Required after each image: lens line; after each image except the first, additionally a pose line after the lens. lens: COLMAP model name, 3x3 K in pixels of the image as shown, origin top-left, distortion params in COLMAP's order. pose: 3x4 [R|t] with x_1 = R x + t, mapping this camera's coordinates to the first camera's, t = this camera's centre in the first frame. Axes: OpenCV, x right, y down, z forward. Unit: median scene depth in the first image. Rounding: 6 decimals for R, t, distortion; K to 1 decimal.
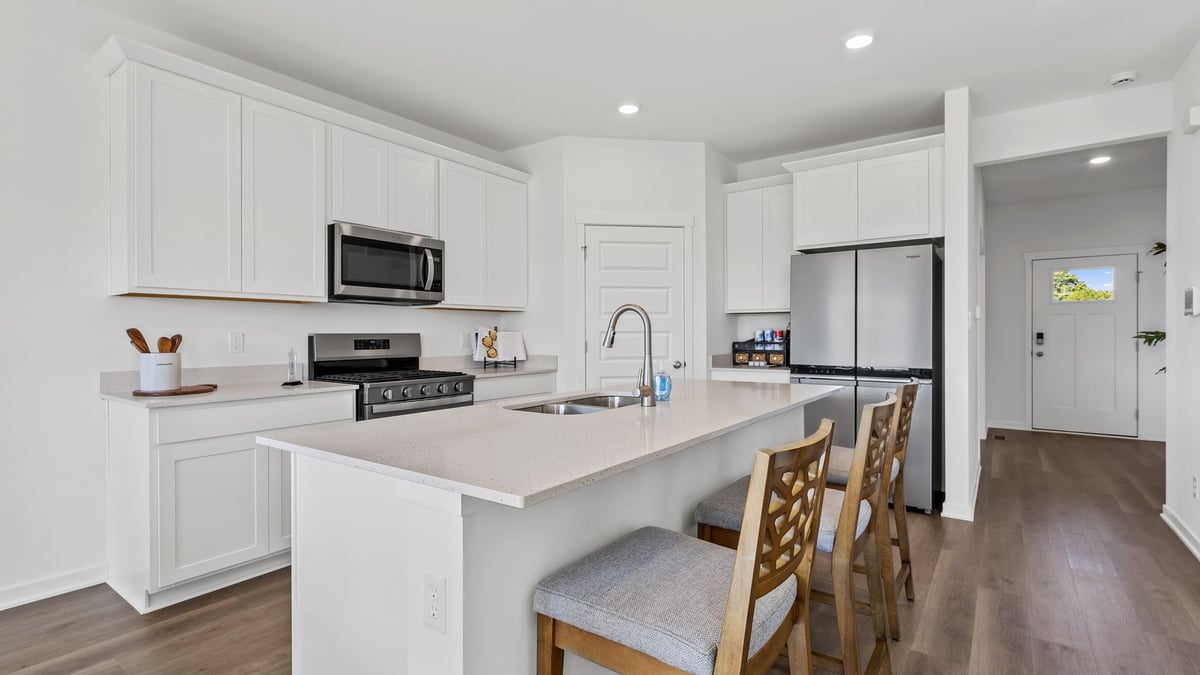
lens RADIAL K [[550.8, 0, 600.0], [0, 550.8, 337.5], [0, 0, 1]] dist [0.000099, -0.000112]
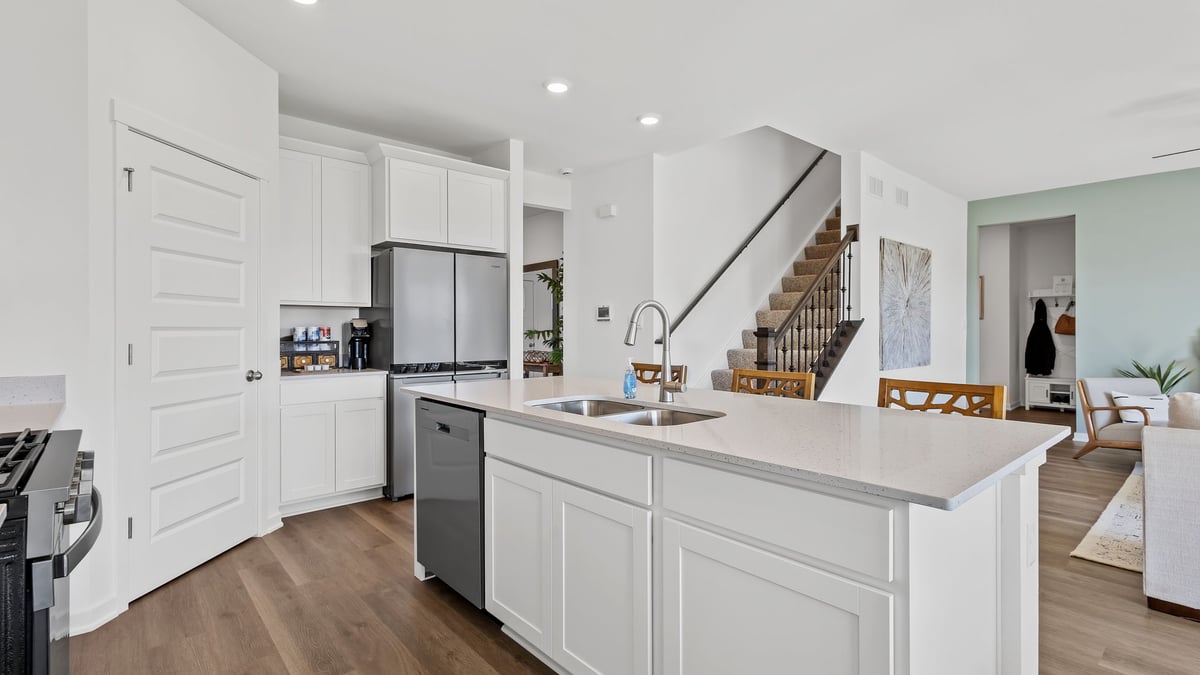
lens RADIAL K [[550.8, 0, 600.0], [0, 550.8, 337.5], [0, 0, 1]] dist [0.000099, -0.000112]
pose [[0.214004, -0.008673, 0.976794, -0.442163], [0.007046, 0.999948, 0.007335, -0.000587], [-0.976807, 0.005313, 0.214054, 0.421468]]
